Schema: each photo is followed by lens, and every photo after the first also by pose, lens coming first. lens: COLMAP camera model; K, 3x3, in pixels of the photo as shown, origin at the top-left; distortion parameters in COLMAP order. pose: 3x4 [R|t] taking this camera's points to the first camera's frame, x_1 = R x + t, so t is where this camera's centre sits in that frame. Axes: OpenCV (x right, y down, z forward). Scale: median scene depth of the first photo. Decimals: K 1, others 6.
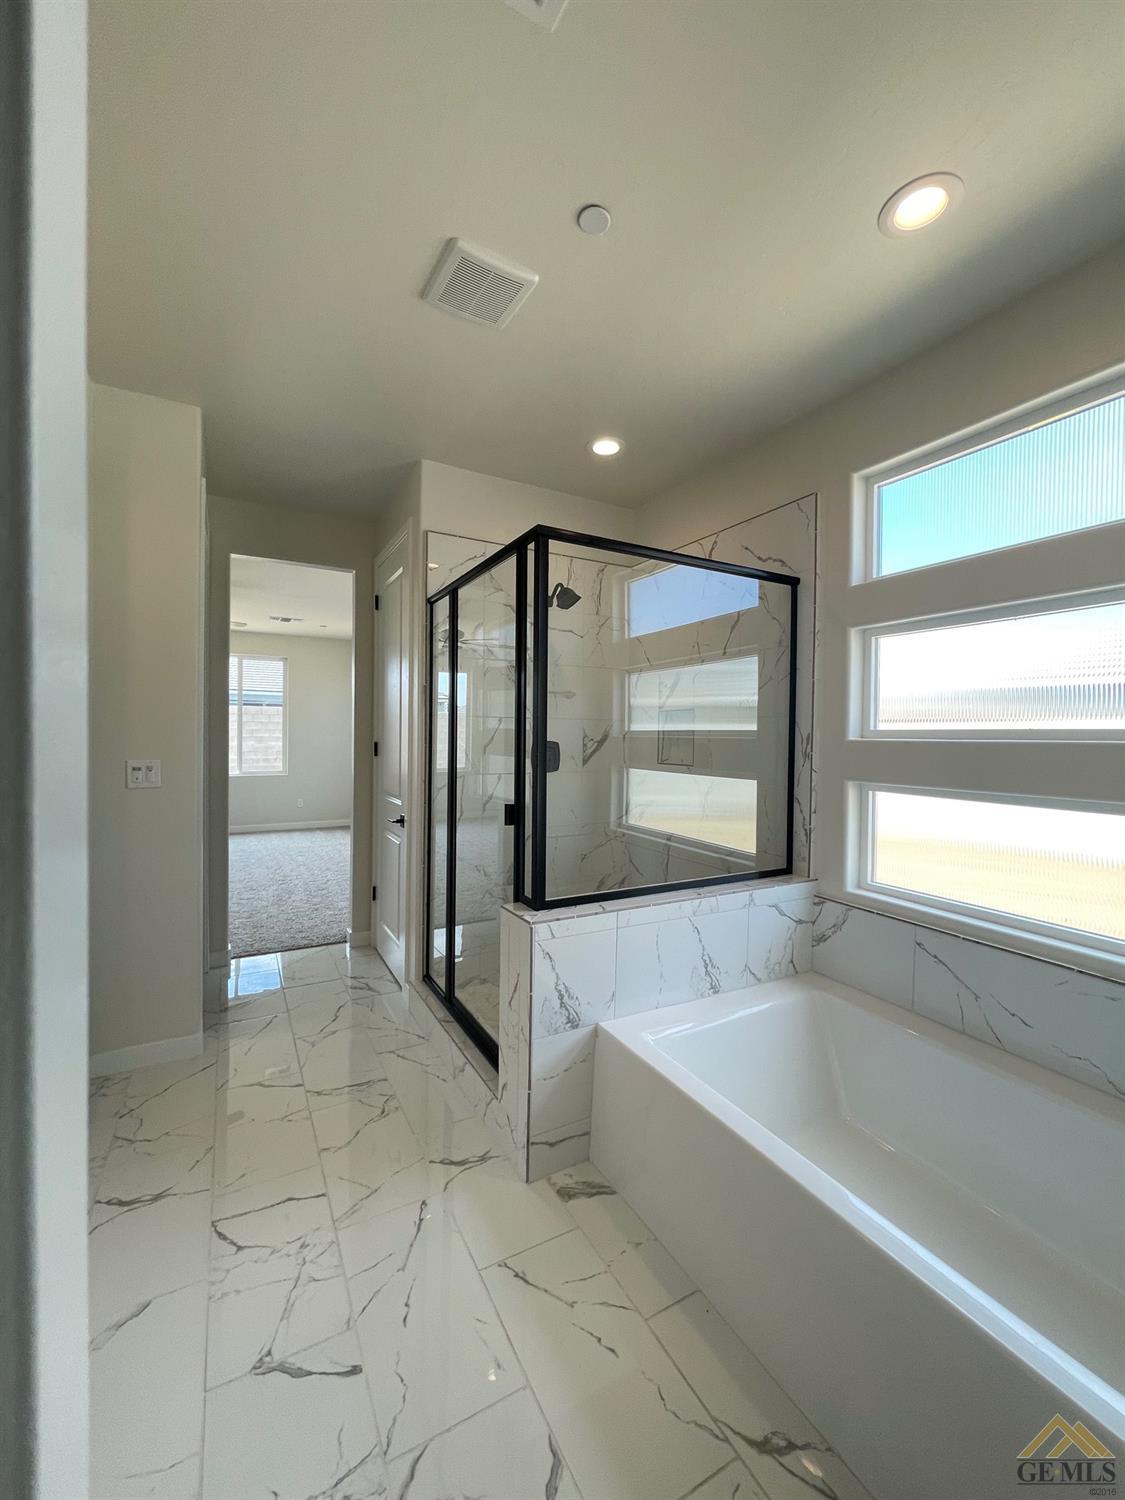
lens RADIAL K [[606.7, 0, 562.5], [0, 606.7, 750.0], [0, 0, 1]] dist [-0.001353, -0.000061]
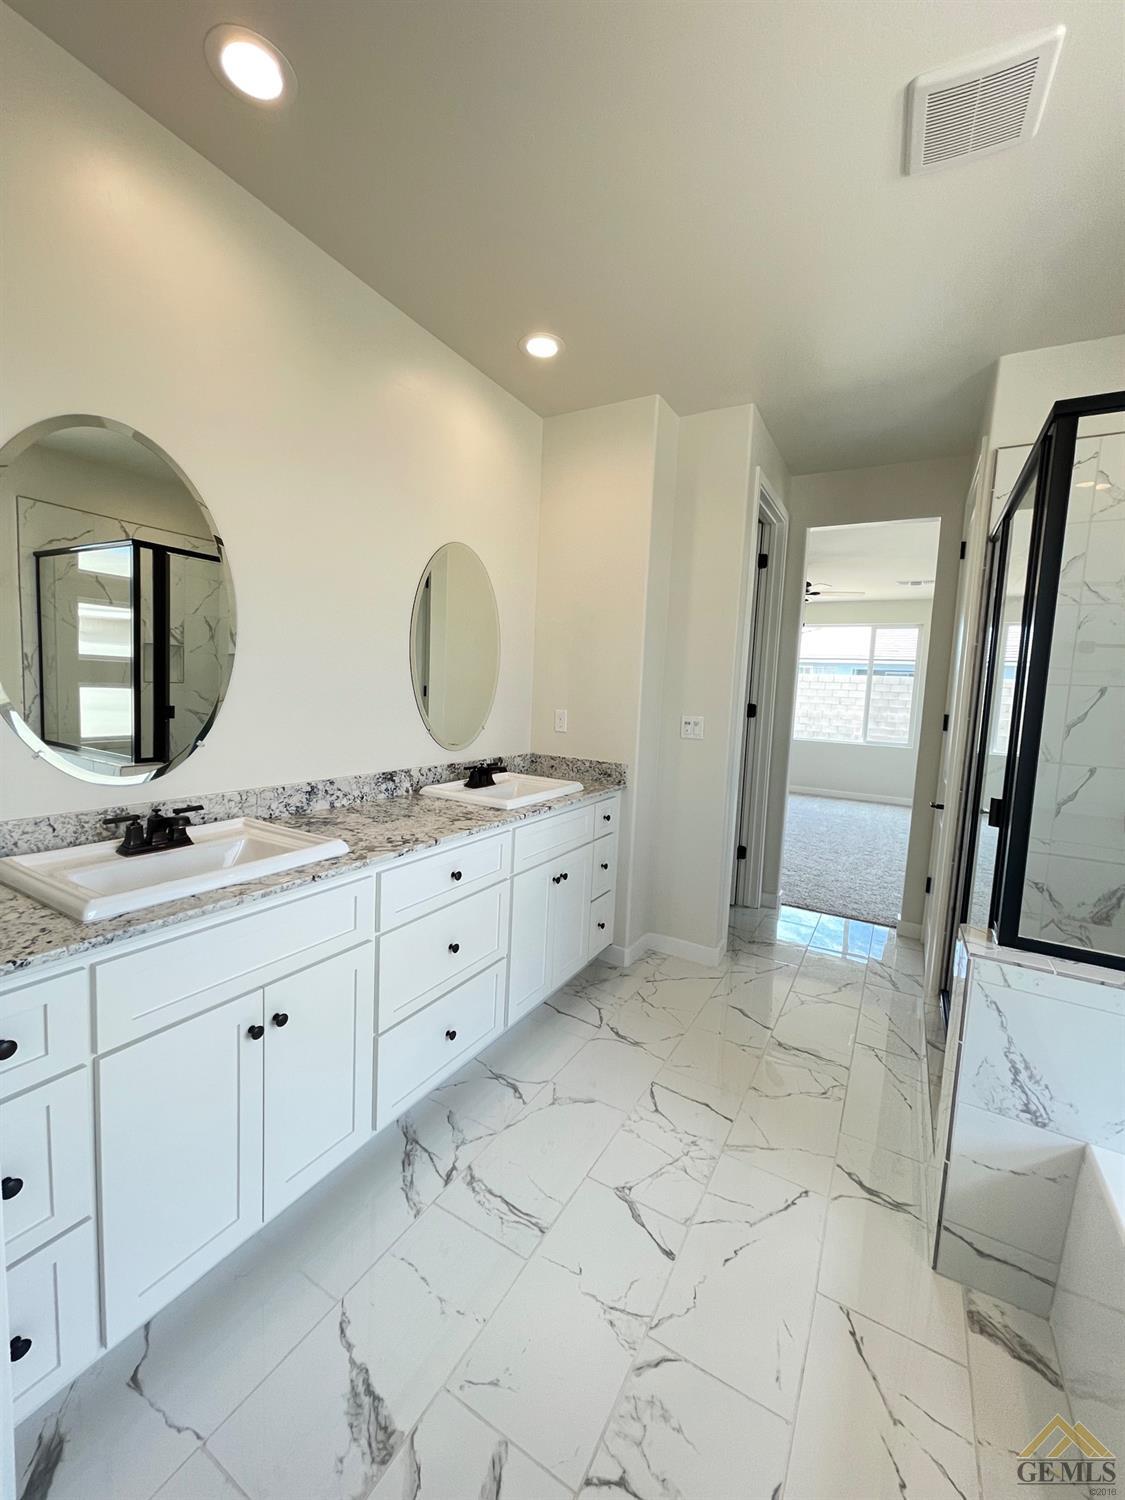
lens RADIAL K [[606.7, 0, 562.5], [0, 606.7, 750.0], [0, 0, 1]] dist [-0.001353, -0.000061]
pose [[0.505662, 0.098113, -0.857135, 0.308800], [-0.058935, 0.995120, 0.079139, 0.002603], [0.860716, 0.010498, 0.508976, 0.169638]]
